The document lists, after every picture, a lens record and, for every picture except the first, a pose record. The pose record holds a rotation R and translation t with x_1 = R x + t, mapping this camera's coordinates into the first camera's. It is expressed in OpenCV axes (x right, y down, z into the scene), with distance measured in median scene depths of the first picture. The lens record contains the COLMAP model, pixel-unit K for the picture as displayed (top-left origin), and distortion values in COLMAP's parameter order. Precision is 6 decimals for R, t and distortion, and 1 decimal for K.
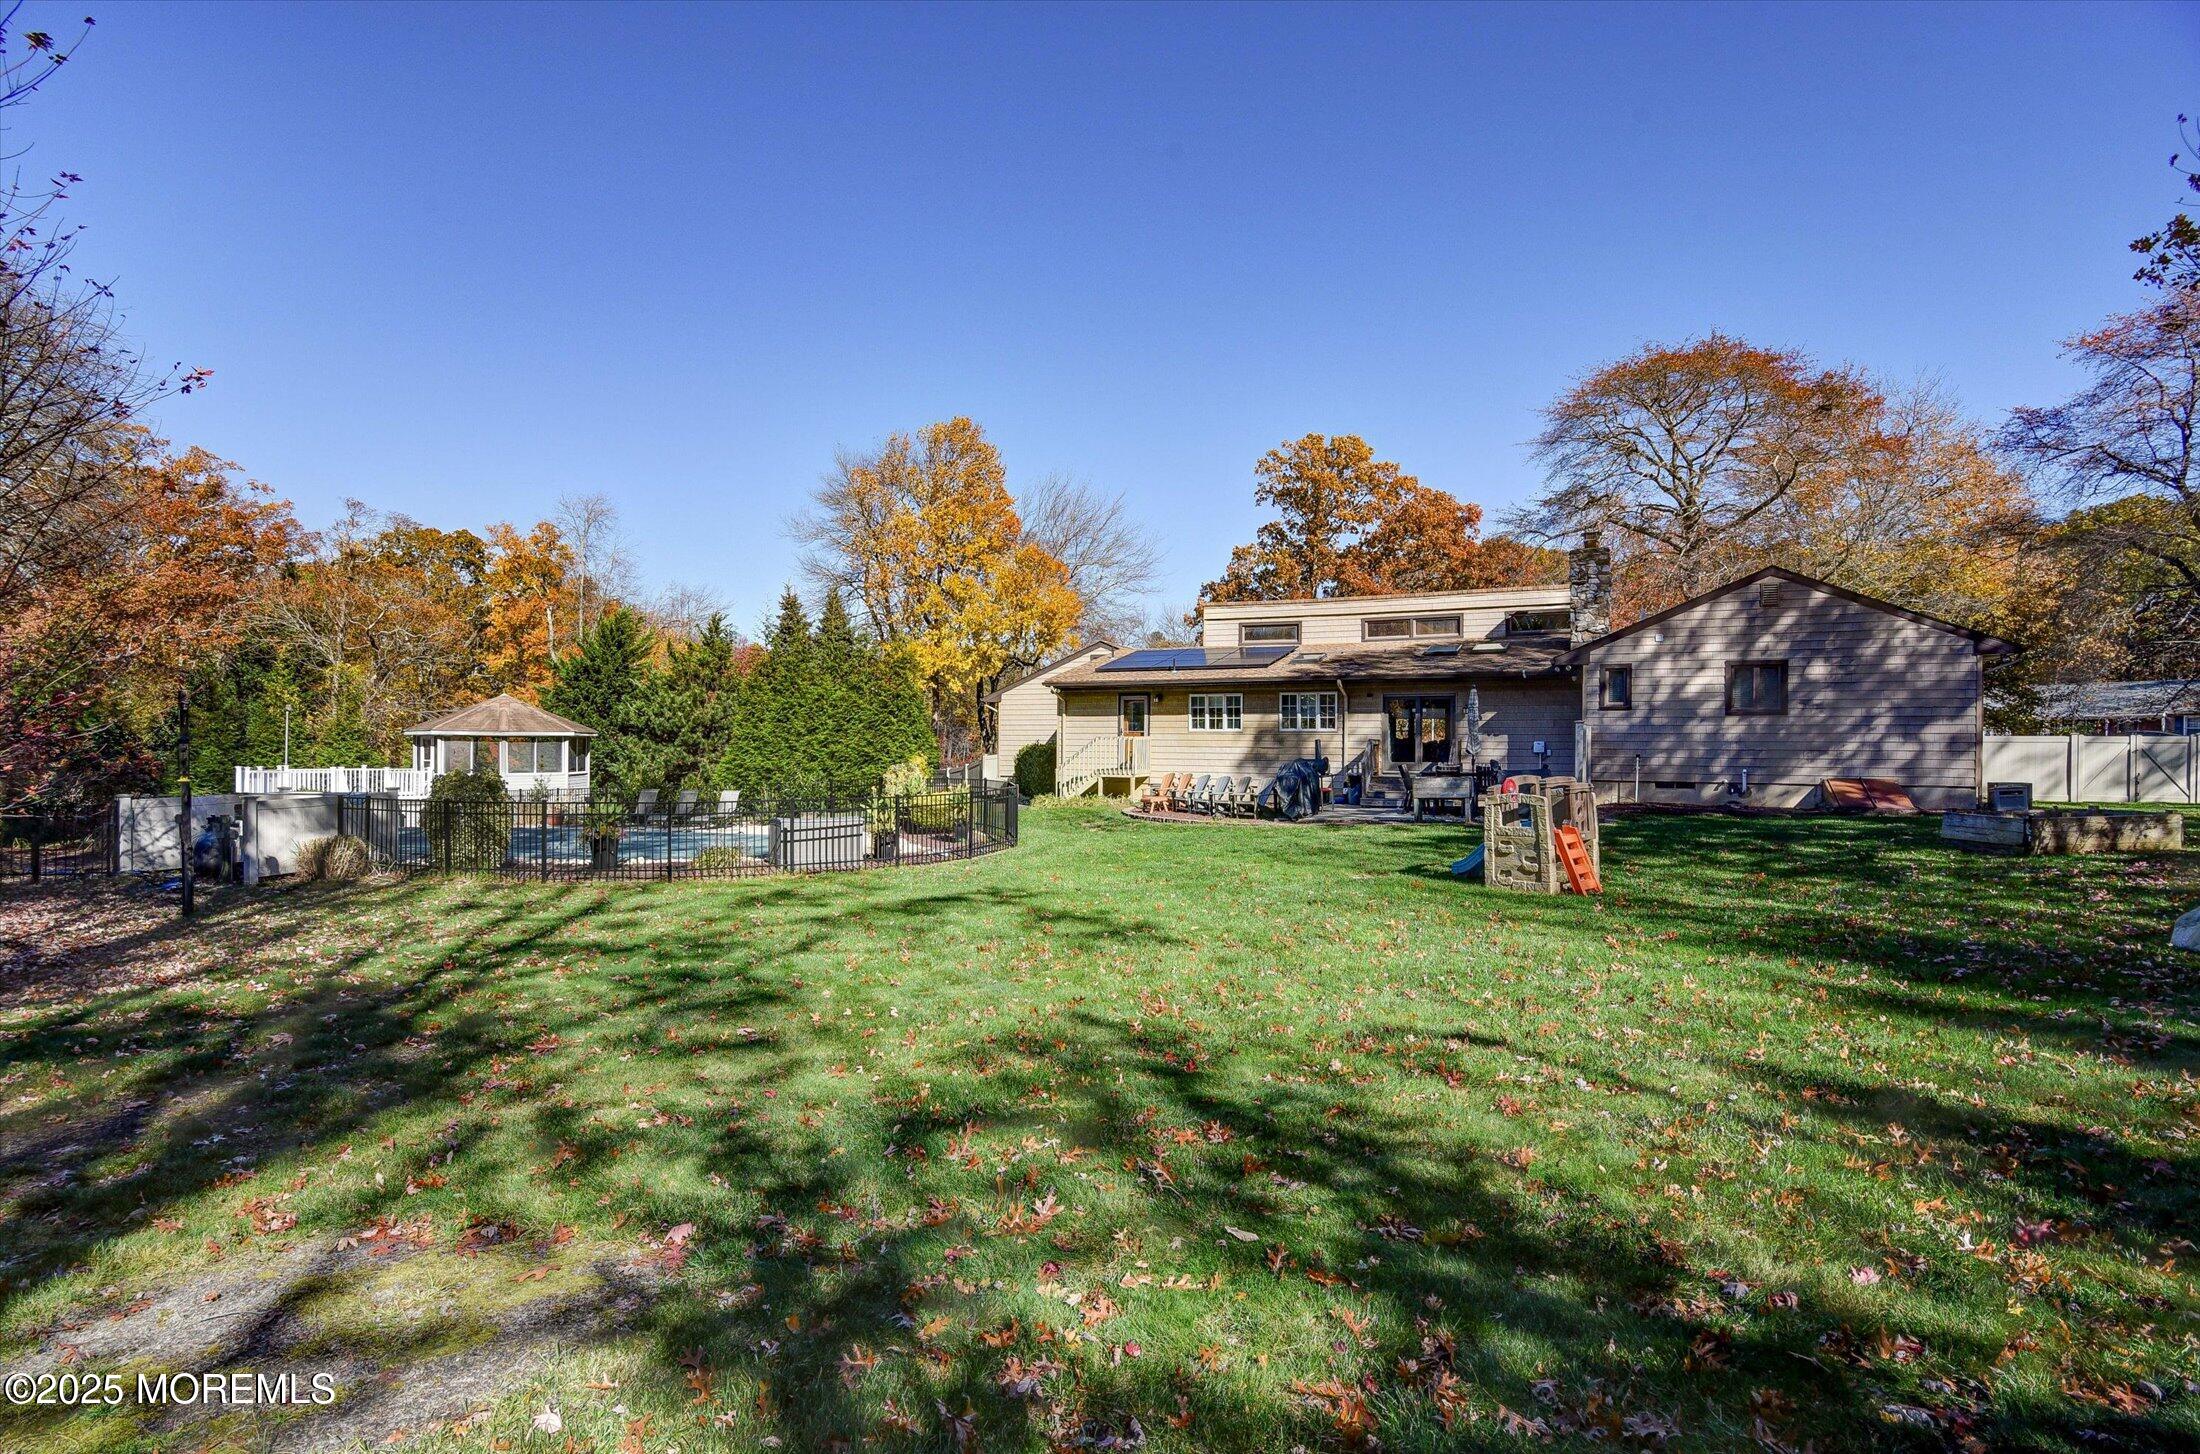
lens RADIAL K [[1110.9, 0, 1121.6], [0, 1110.9, 731.3], [0, 0, 1]] dist [-0.018336, 0.000322]
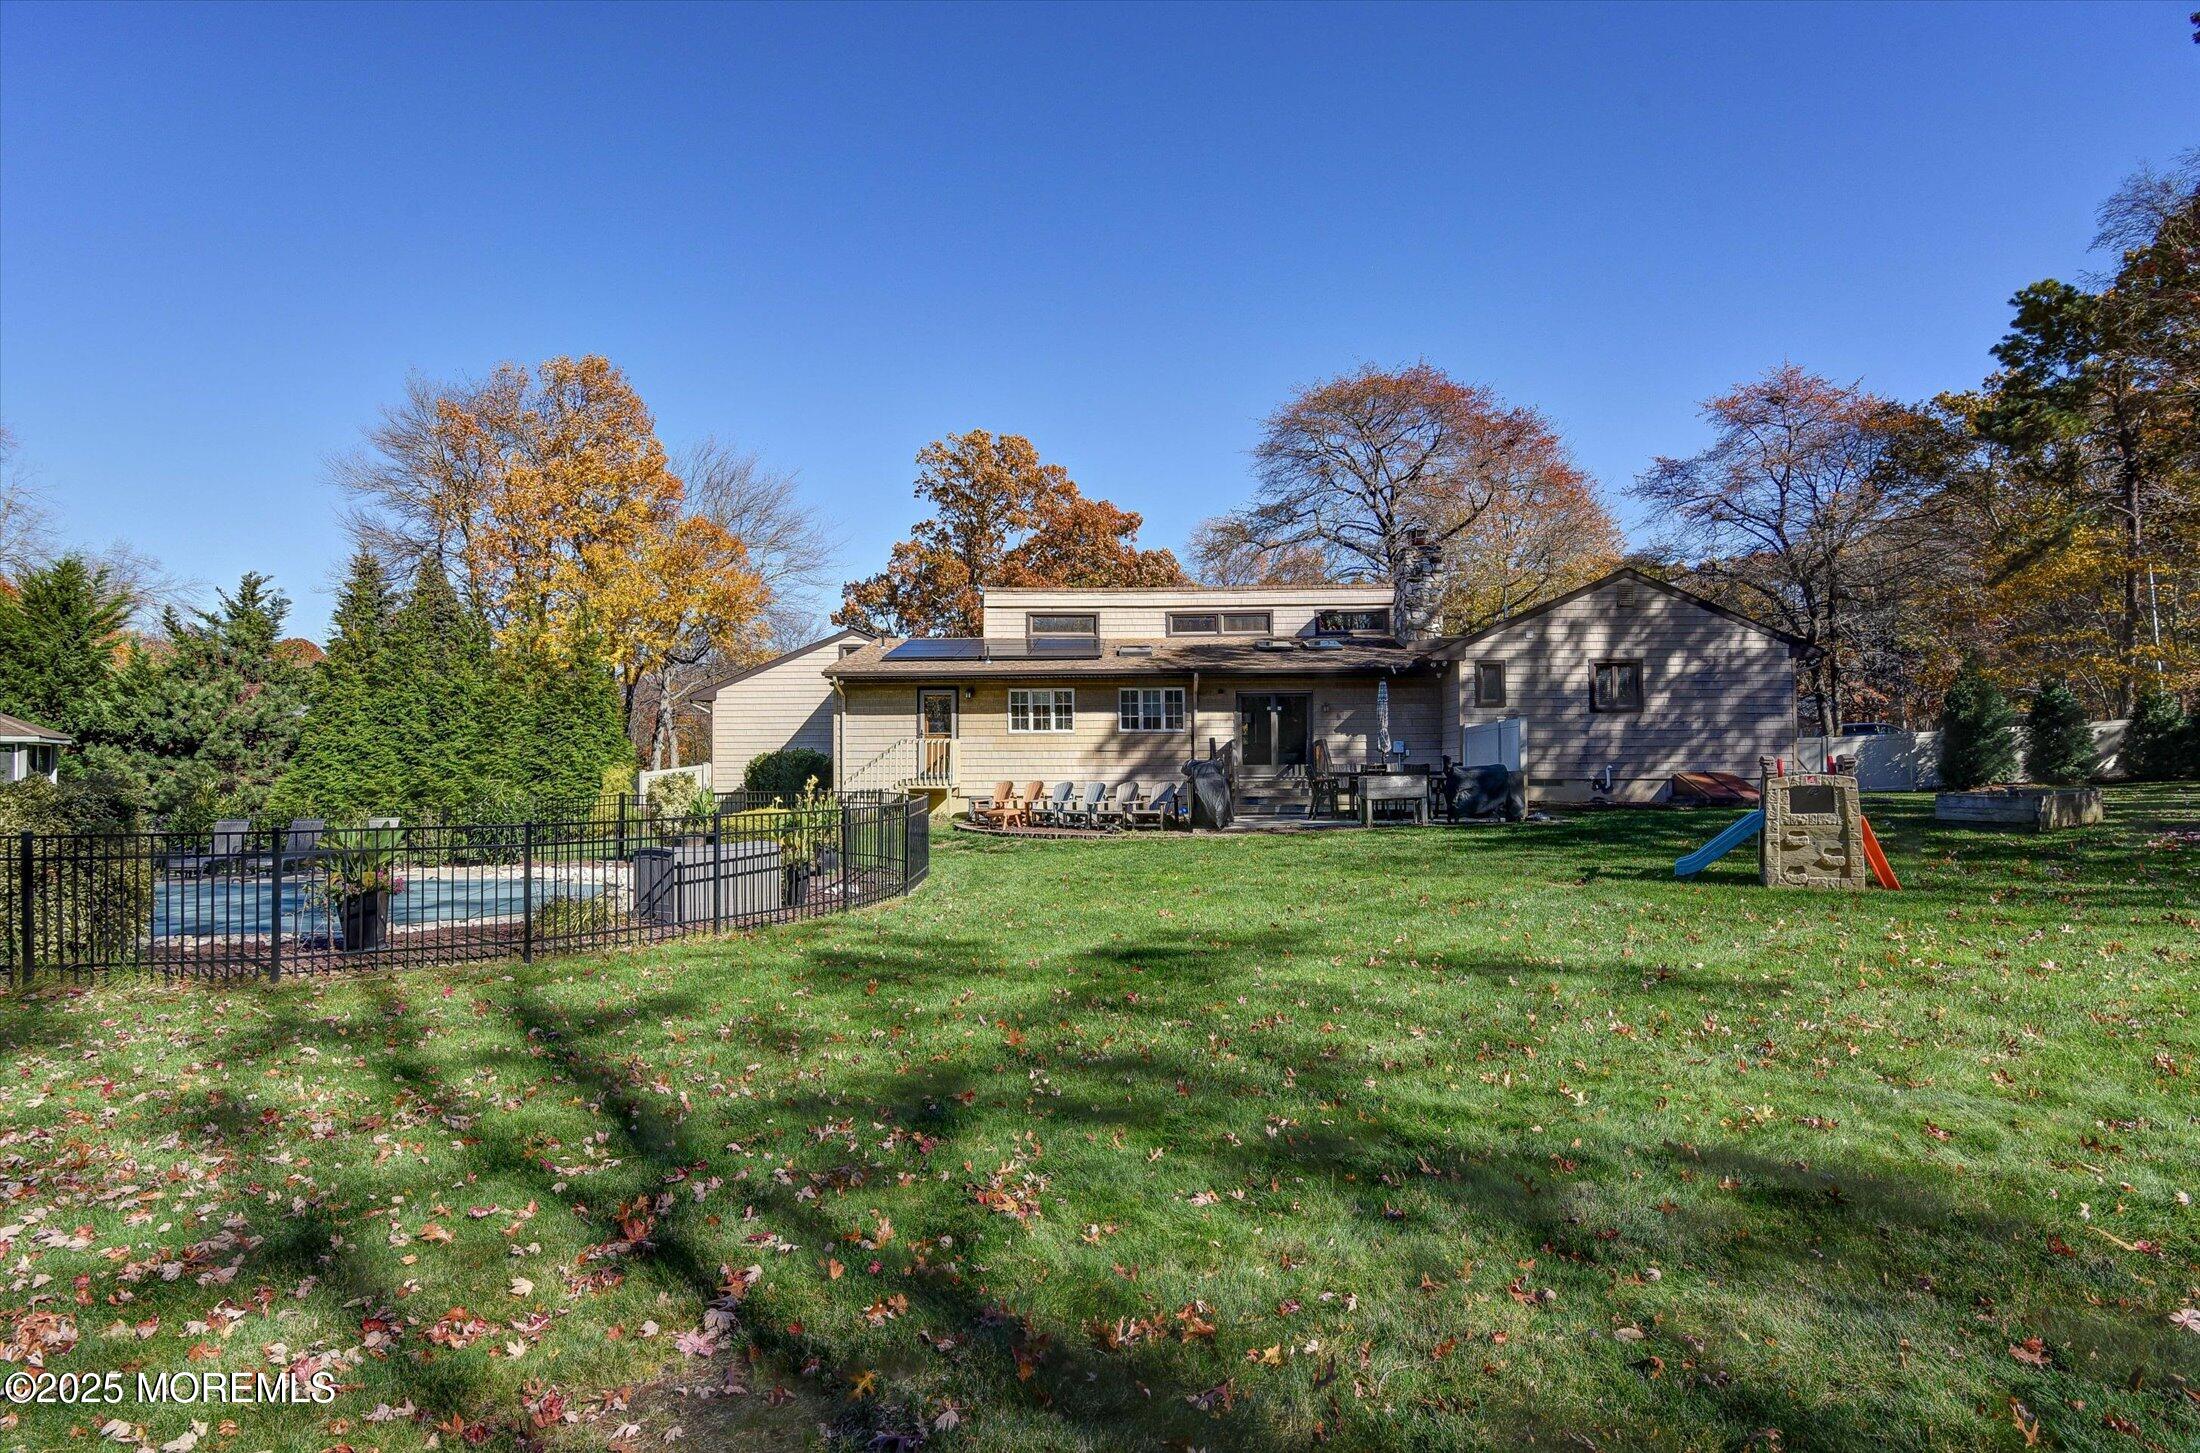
lens RADIAL K [[1110.9, 0, 1108.9], [0, 1110.9, 717.6], [0, 0, 1]] dist [-0.018336, 0.000322]
pose [[0.914829, 0.007573, 0.403771, -0.197070], [0.005959, 0.999462, -0.032248, 0.015223], [-0.403798, 0.031907, 0.914292, 0.184889]]
